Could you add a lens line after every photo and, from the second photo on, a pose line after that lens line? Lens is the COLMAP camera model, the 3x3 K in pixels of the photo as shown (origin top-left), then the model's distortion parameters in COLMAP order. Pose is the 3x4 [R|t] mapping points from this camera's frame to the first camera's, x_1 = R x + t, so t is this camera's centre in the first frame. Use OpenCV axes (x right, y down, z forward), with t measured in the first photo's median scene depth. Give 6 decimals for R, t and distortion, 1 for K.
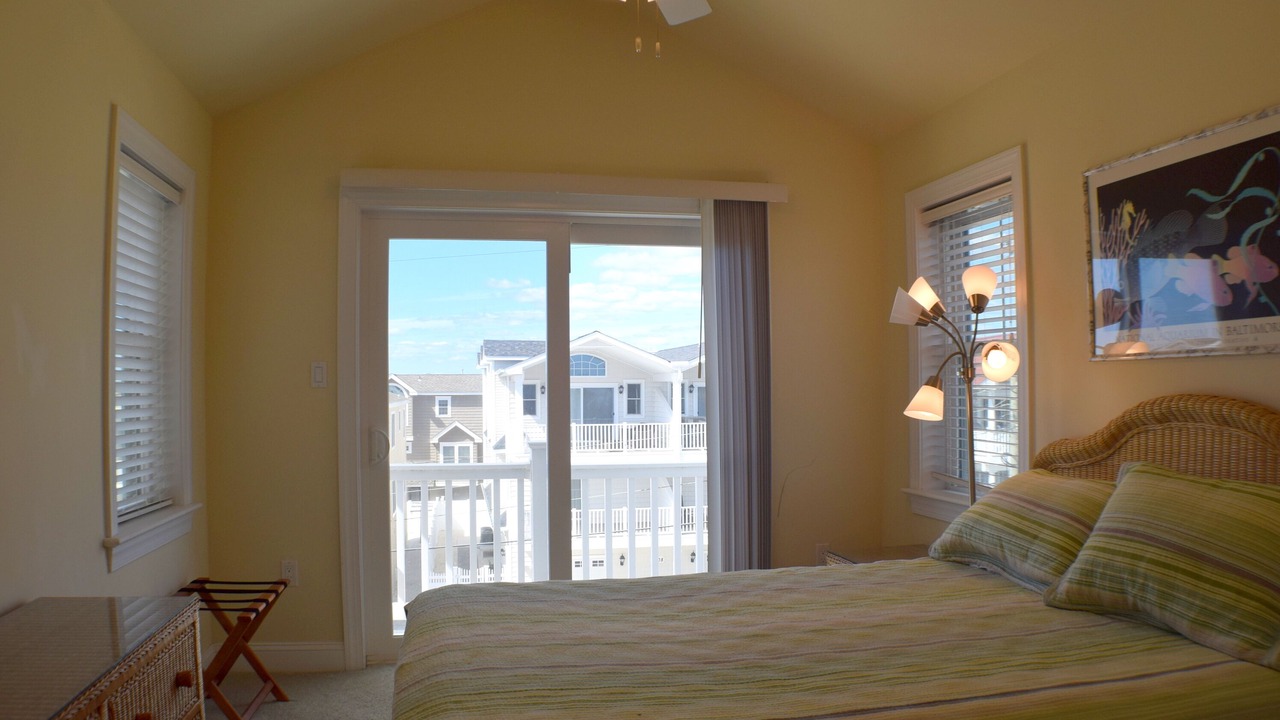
lens RADIAL K [[970.2, 0, 608.9], [0, 970.2, 361.2], [0, 0, 1]] dist [-0.174752, 0.006933]
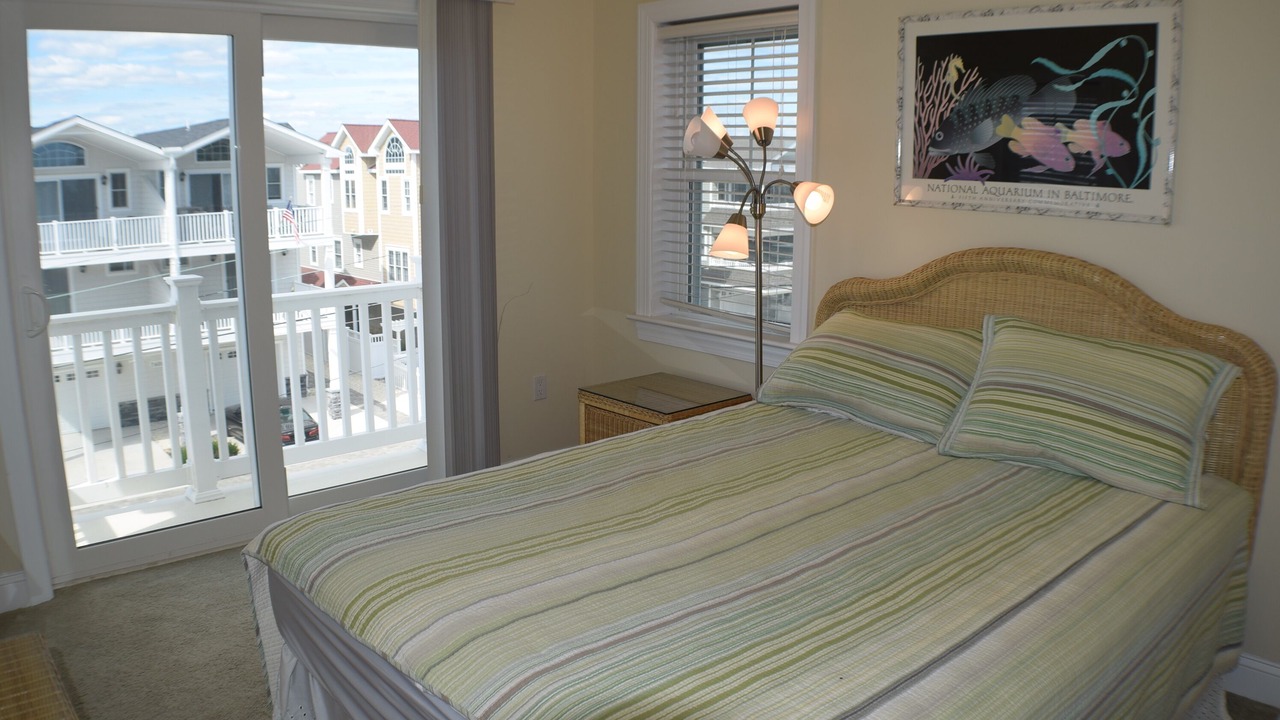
lens RADIAL K [[970.2, 0, 608.9], [0, 970.2, 361.2], [0, 0, 1]] dist [-0.174752, 0.006933]
pose [[0.838677, -0.109281, 0.533553, -0.363105], [-0.021162, 0.972384, 0.232426, -0.075860], [-0.544218, -0.206221, 0.813203, 0.286498]]
